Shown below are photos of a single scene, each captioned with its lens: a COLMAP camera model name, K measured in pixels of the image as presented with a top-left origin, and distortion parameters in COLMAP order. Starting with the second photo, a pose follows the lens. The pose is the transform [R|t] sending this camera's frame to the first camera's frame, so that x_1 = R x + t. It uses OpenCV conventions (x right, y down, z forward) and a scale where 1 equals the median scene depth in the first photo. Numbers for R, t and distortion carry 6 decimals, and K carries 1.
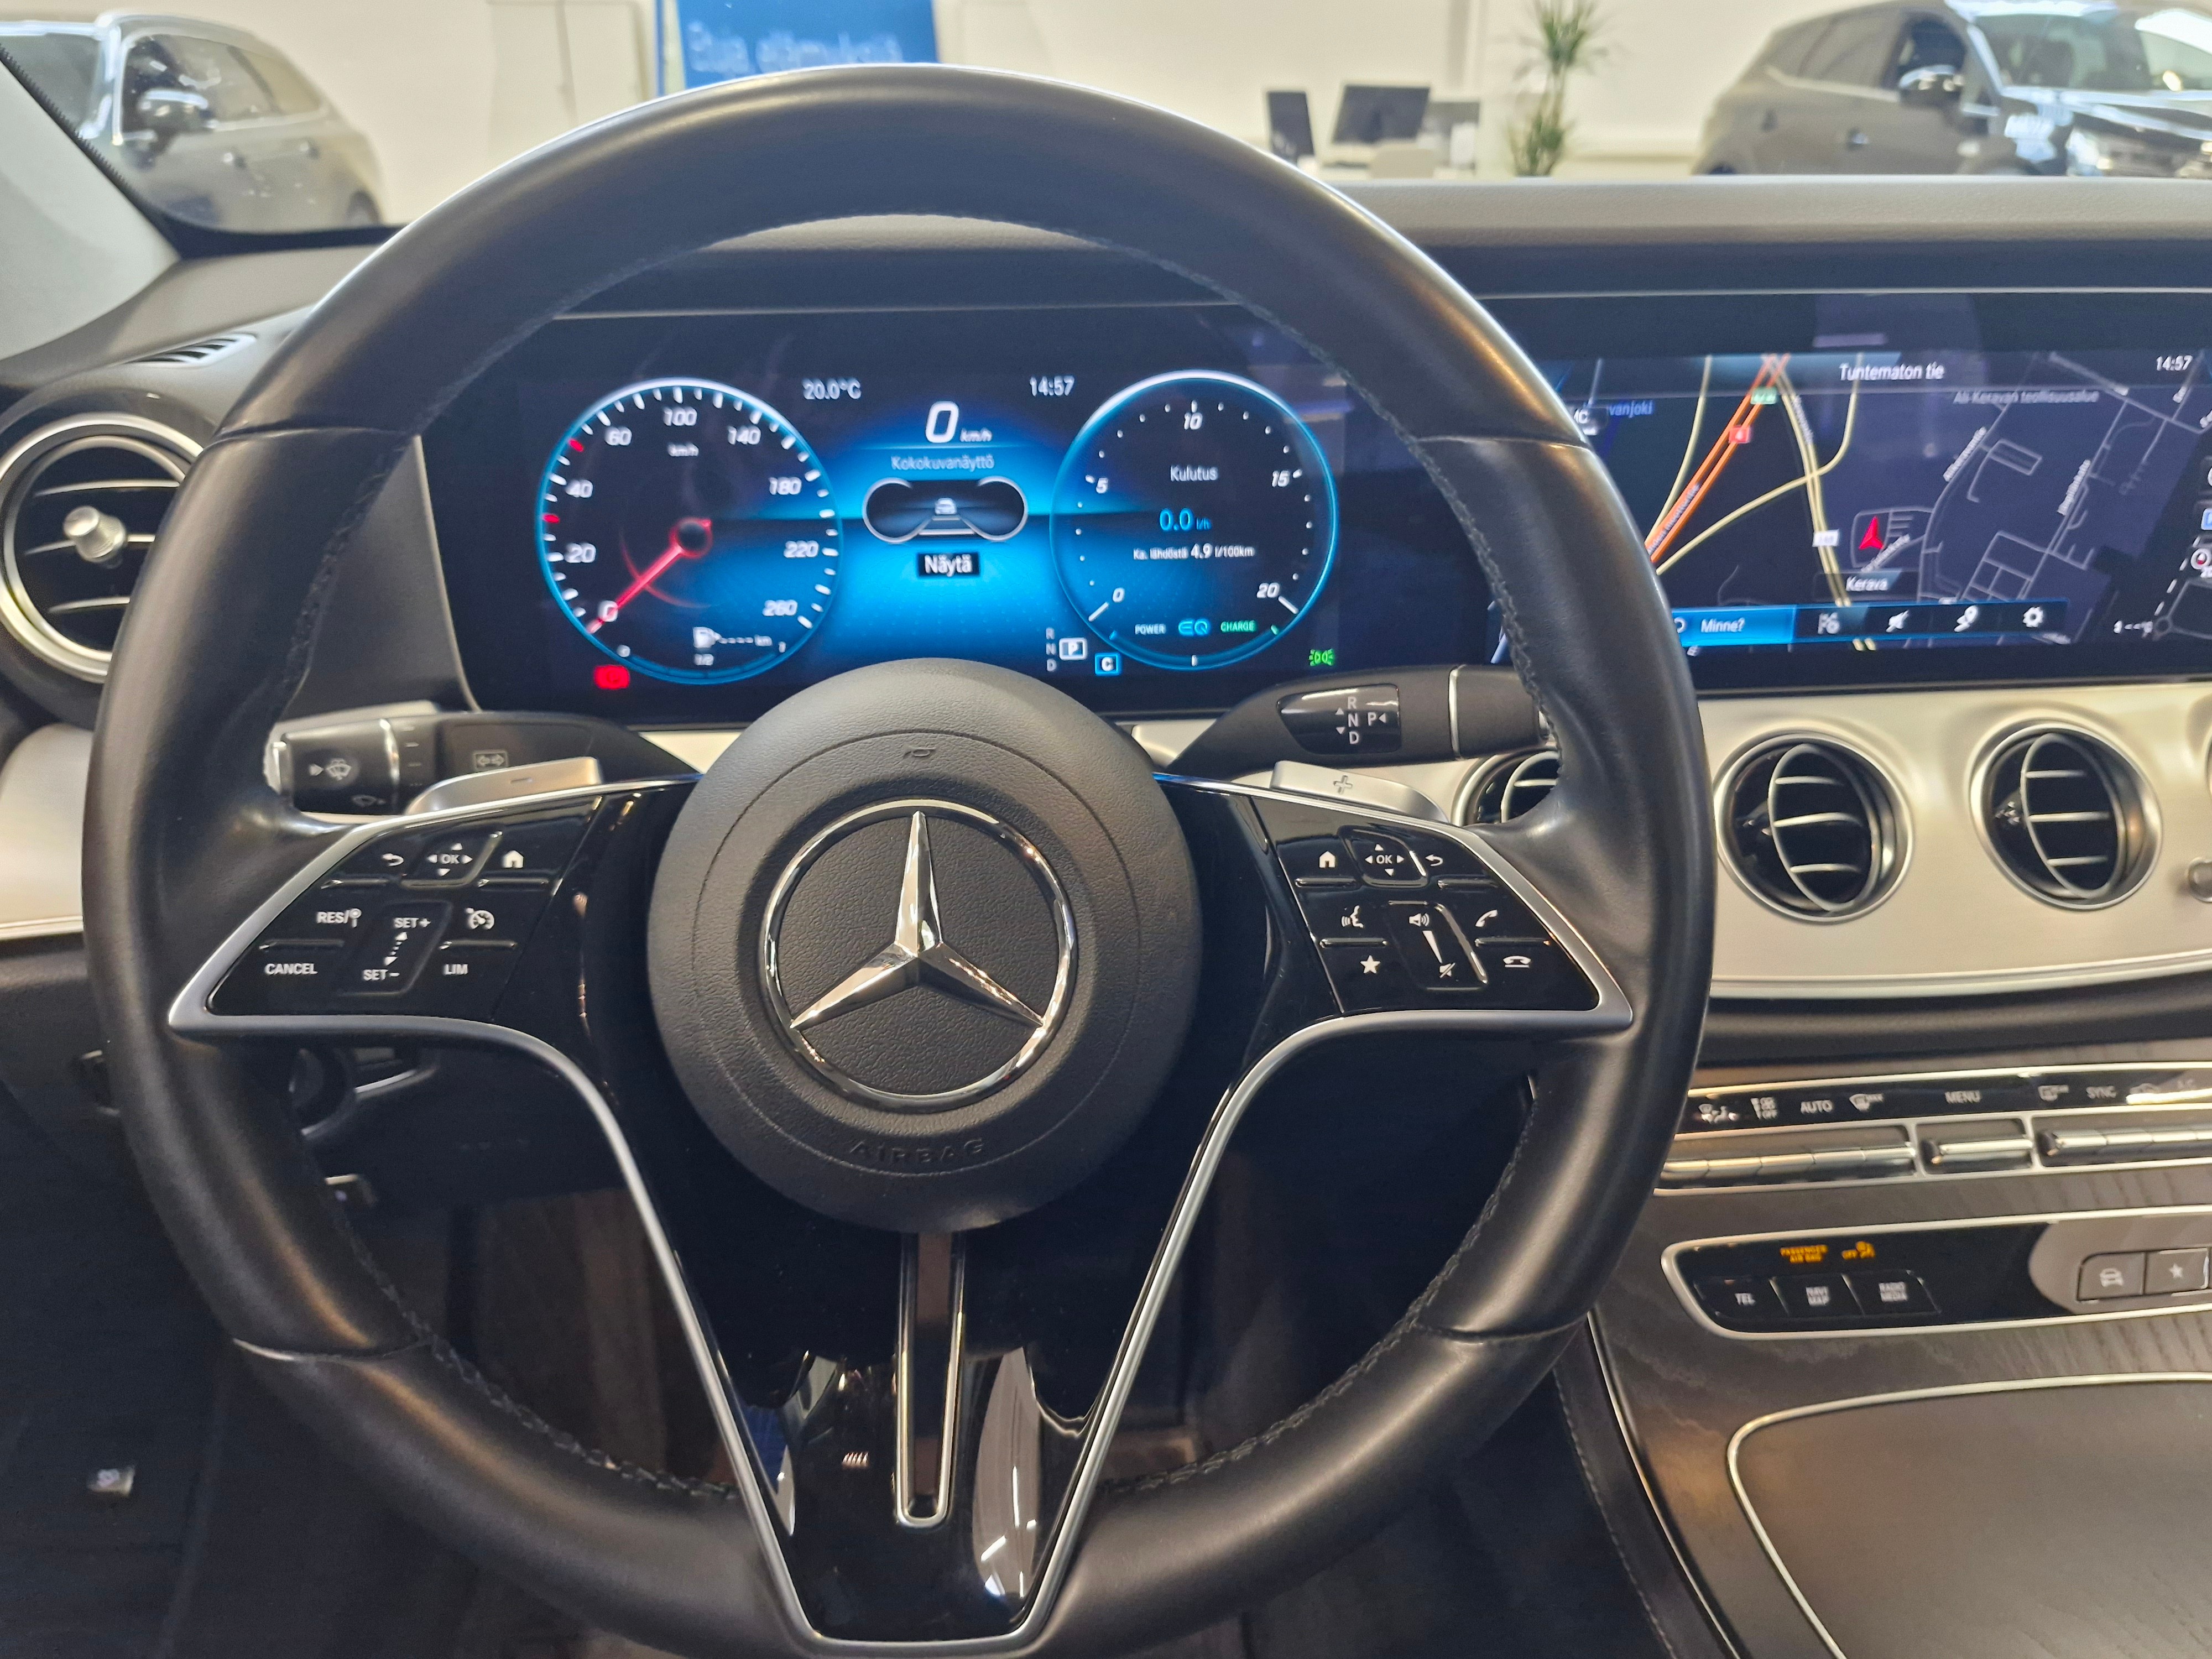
lens RADIAL K [[1594.4, 0, 1140.7], [0, 1594.4, 860.8], [0, 0, 1]] dist [0.122543, -0.217239]
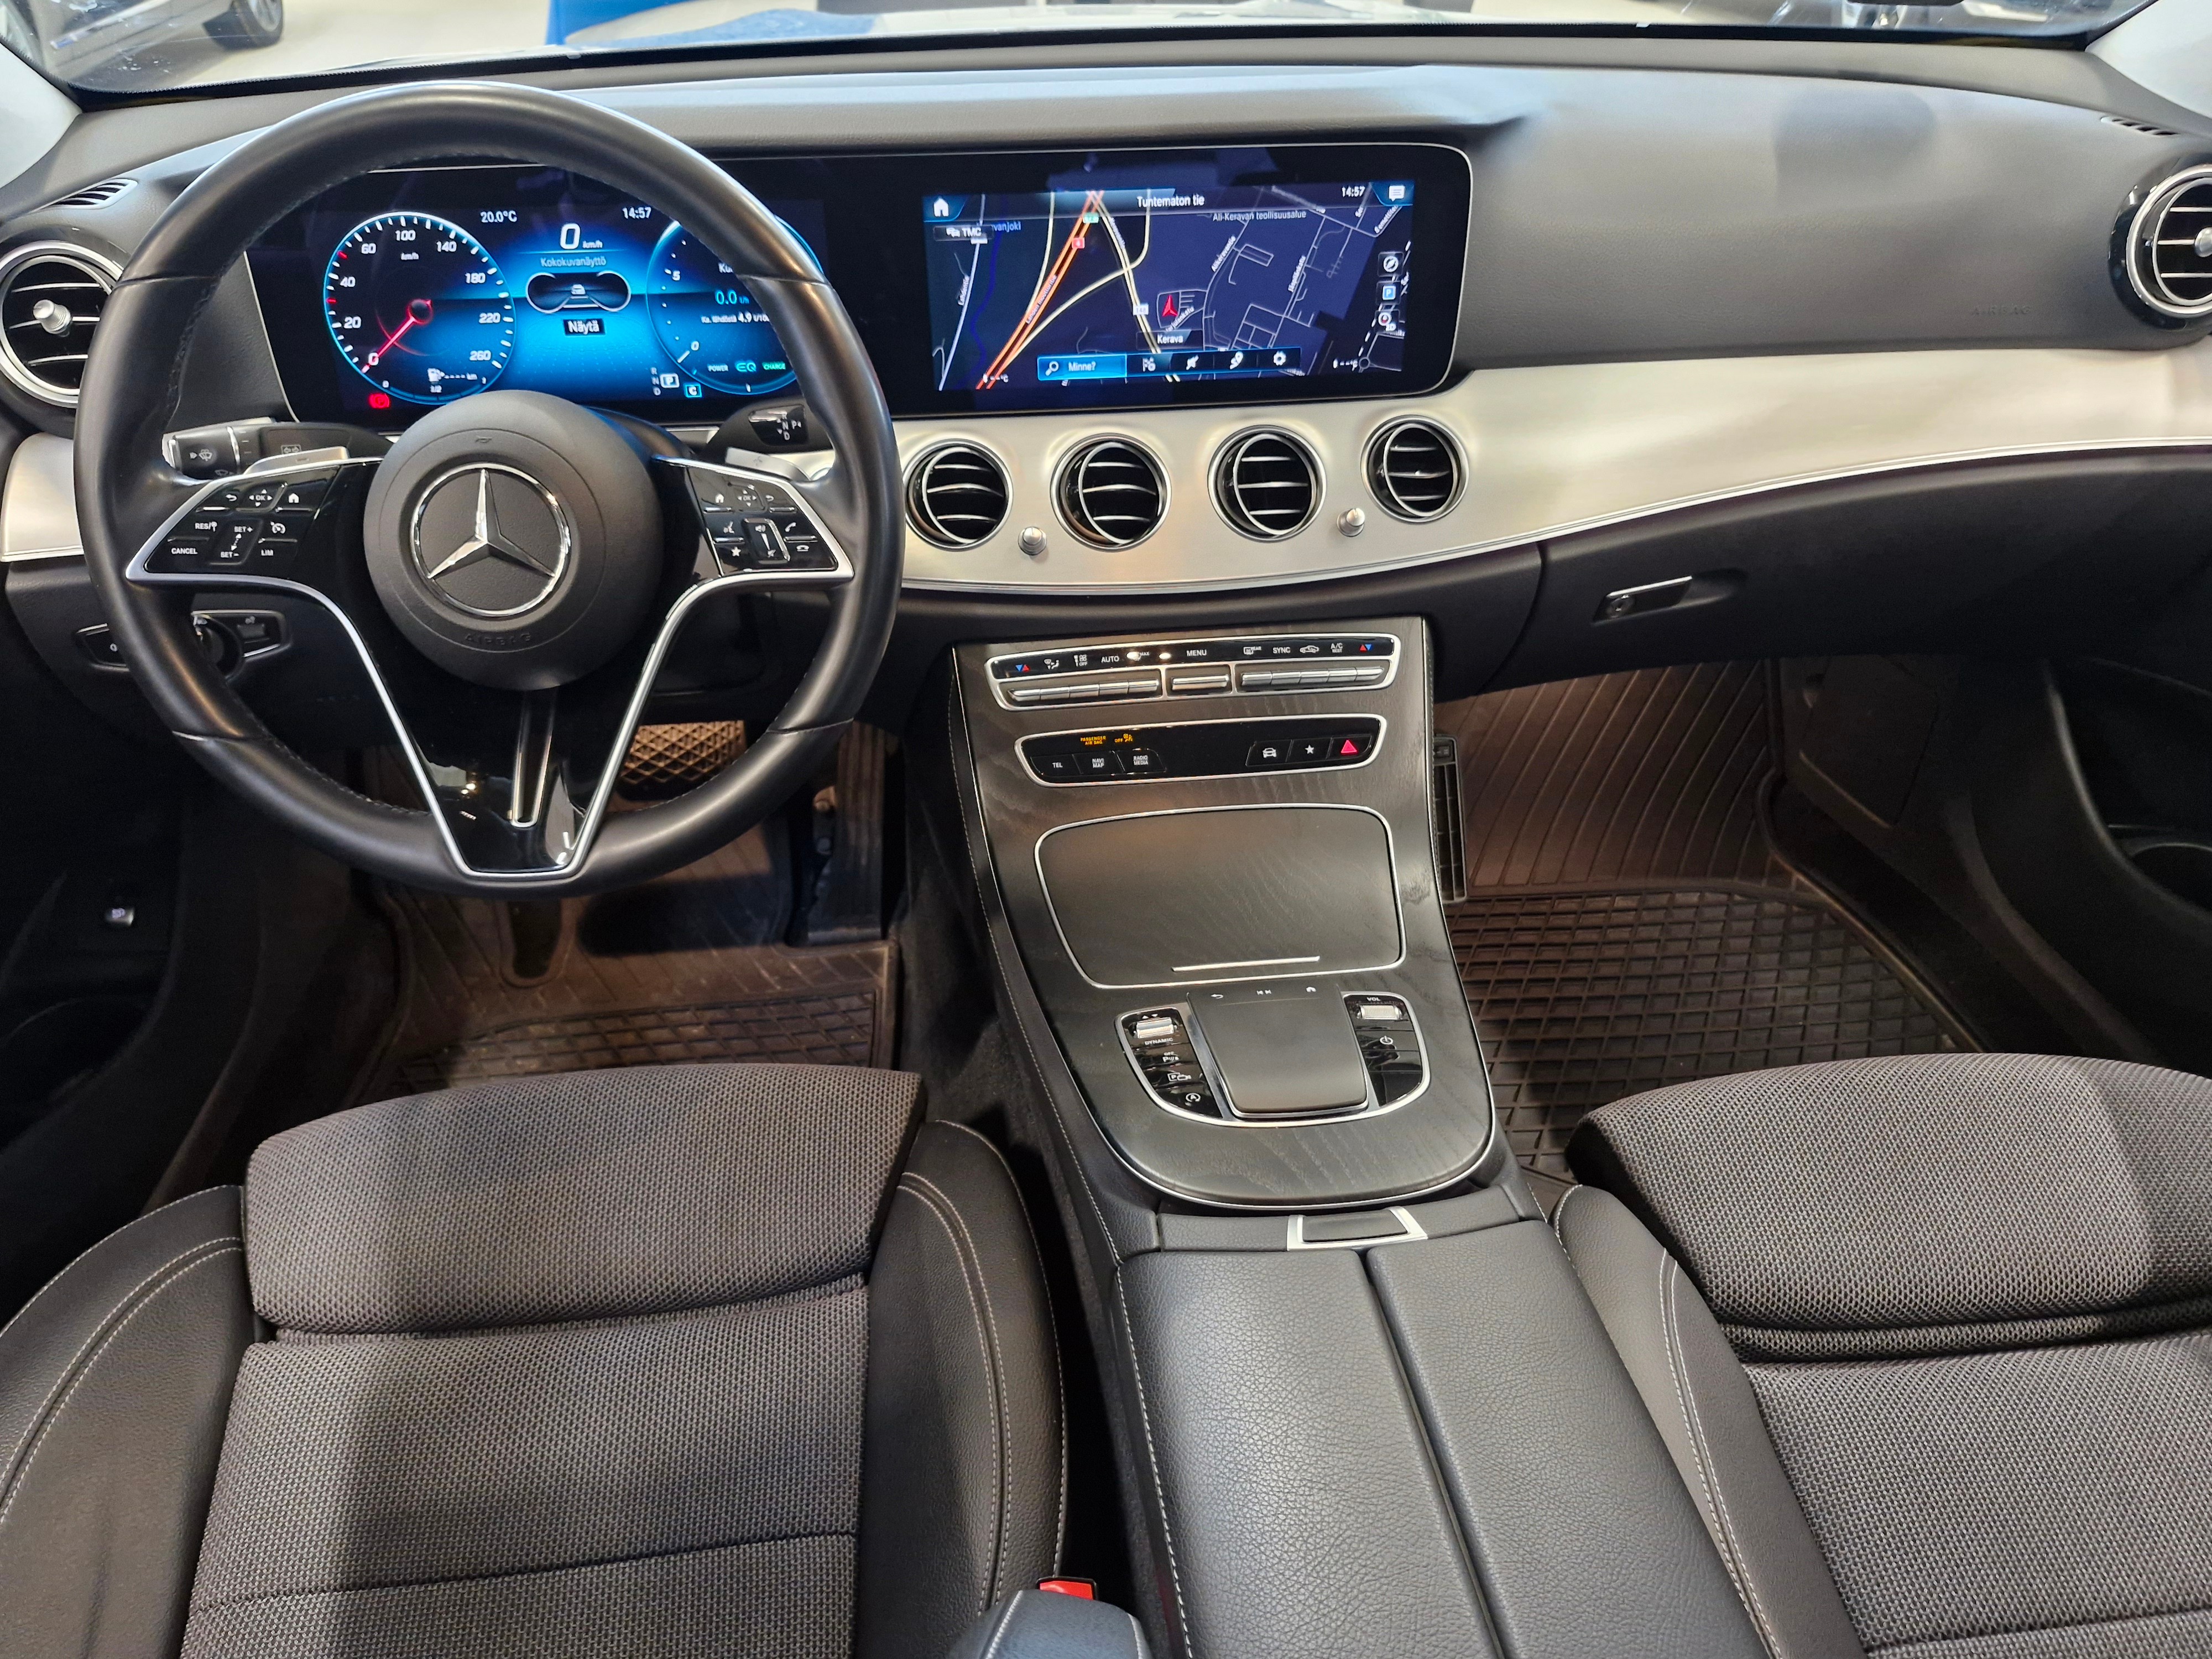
lens RADIAL K [[1556.8, 0, 1101.1], [0, 1556.8, 825.5], [0, 0, 1]] dist [0.098173, -0.145555]
pose [[0.999910, -0.010121, 0.008848, 0.383486], [0.008629, 0.987903, 0.154831, 0.068898], [-0.010308, -0.154740, 0.987901, -0.651110]]
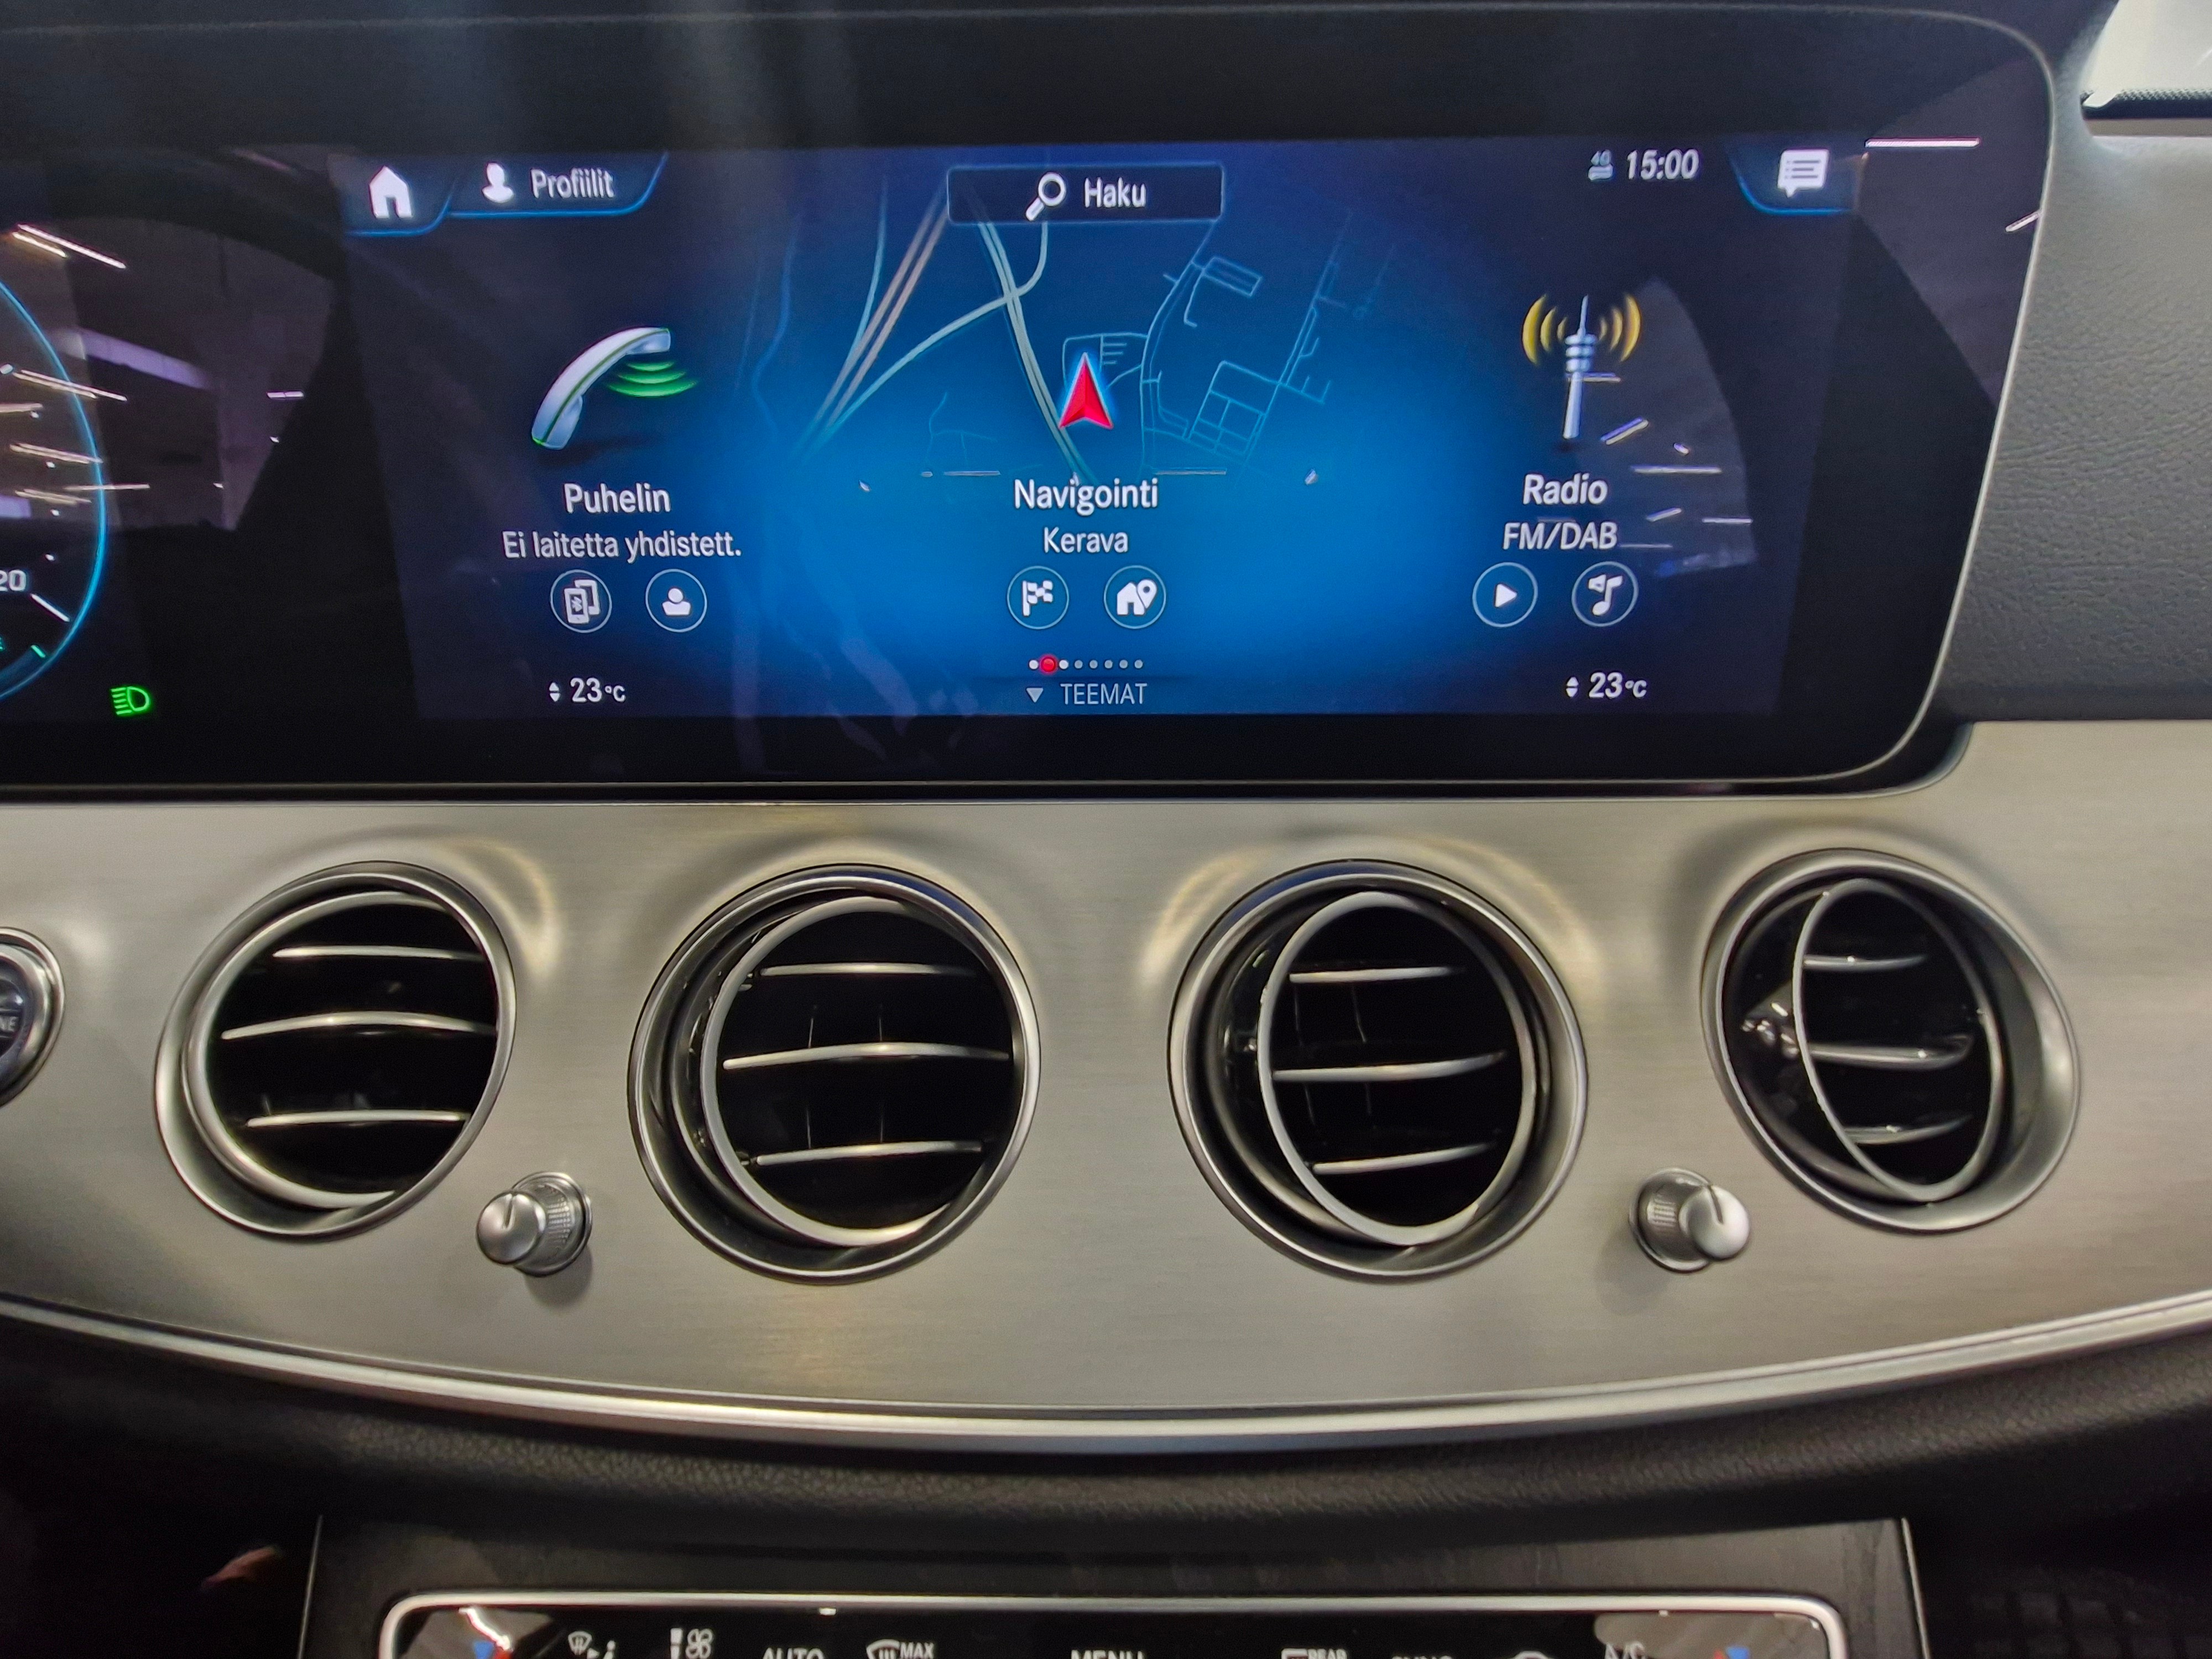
lens RADIAL K [[1055.7, 0, 1092.9], [0, 1055.7, 825.7], [0, 0, 1]] dist [-0.014315, -0.000004]
pose [[0.994151, 0.035163, -0.102114, 0.518819], [-0.037802, 0.998996, -0.024021, -0.088514], [0.101167, 0.027741, 0.994483, 0.684421]]
